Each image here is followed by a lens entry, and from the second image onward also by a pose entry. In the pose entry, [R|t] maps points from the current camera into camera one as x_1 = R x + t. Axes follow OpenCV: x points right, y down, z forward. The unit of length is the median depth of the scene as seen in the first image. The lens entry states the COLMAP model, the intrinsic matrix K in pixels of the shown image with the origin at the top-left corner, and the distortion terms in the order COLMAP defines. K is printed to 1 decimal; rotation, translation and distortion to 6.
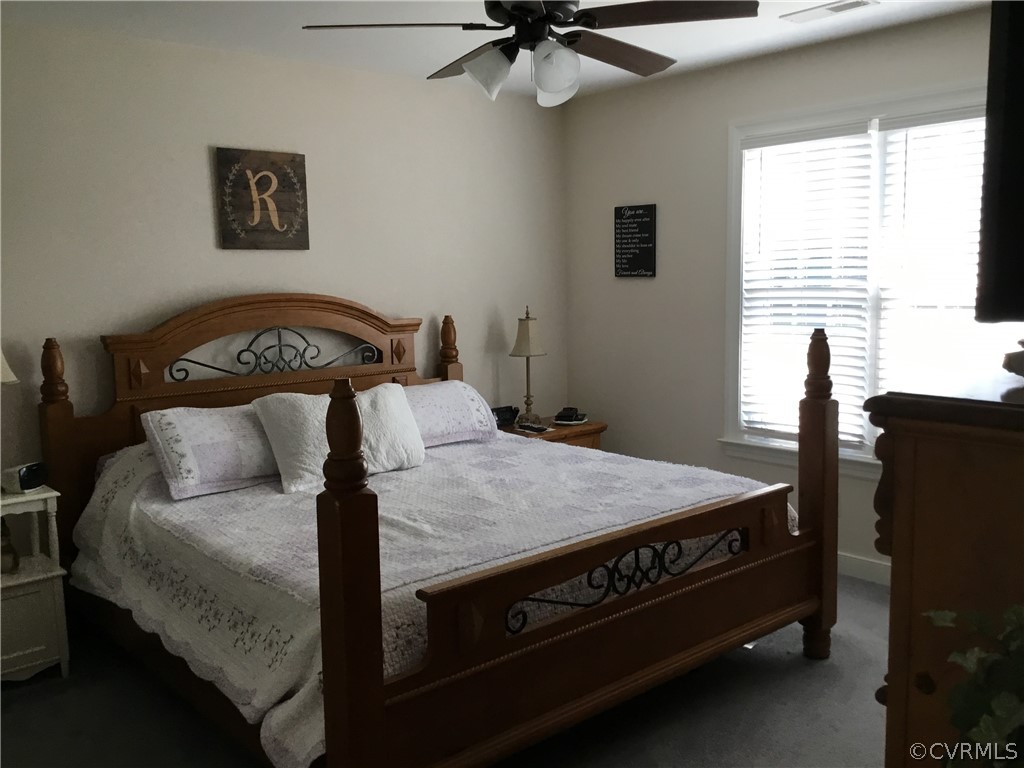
lens RADIAL K [[939.0, 0, 512.0], [0, 939.0, 384.0], [0, 0, 1]] dist [0.118285, -0.233569]
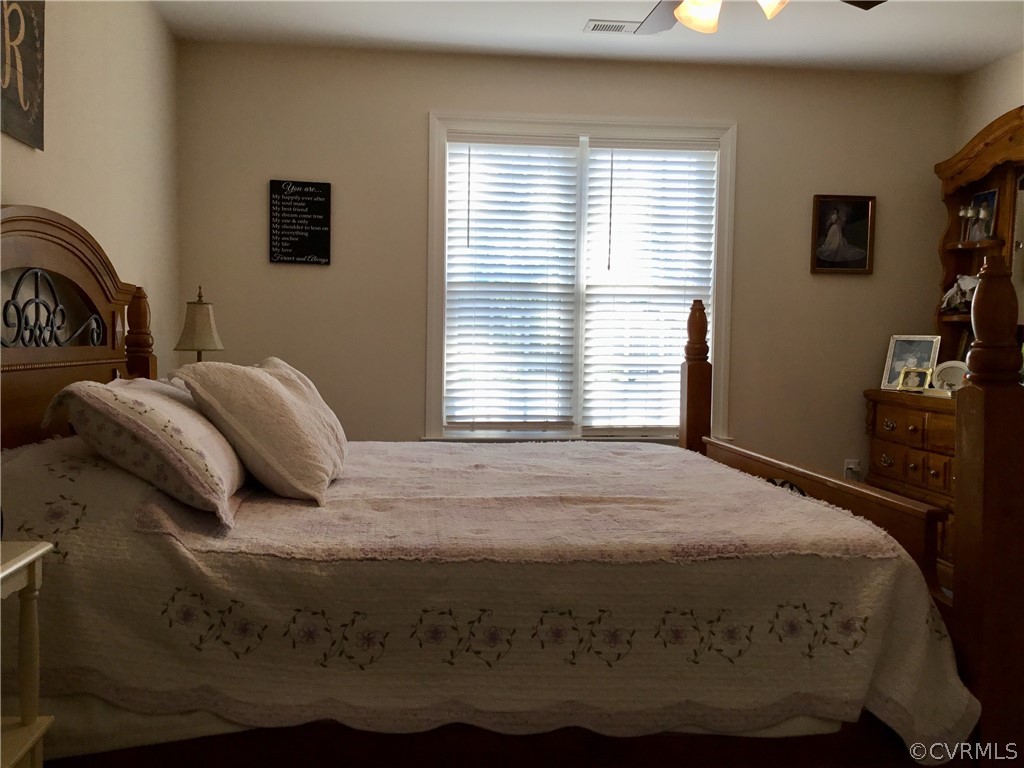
lens RADIAL K [[939.0, 0, 512.0], [0, 939.0, 384.0], [0, 0, 1]] dist [0.118285, -0.233569]
pose [[0.553757, -0.004533, 0.832666, -0.499941], [0.074824, 0.996211, -0.044338, 0.050906], [-0.829310, 0.086855, 0.551997, 0.381507]]
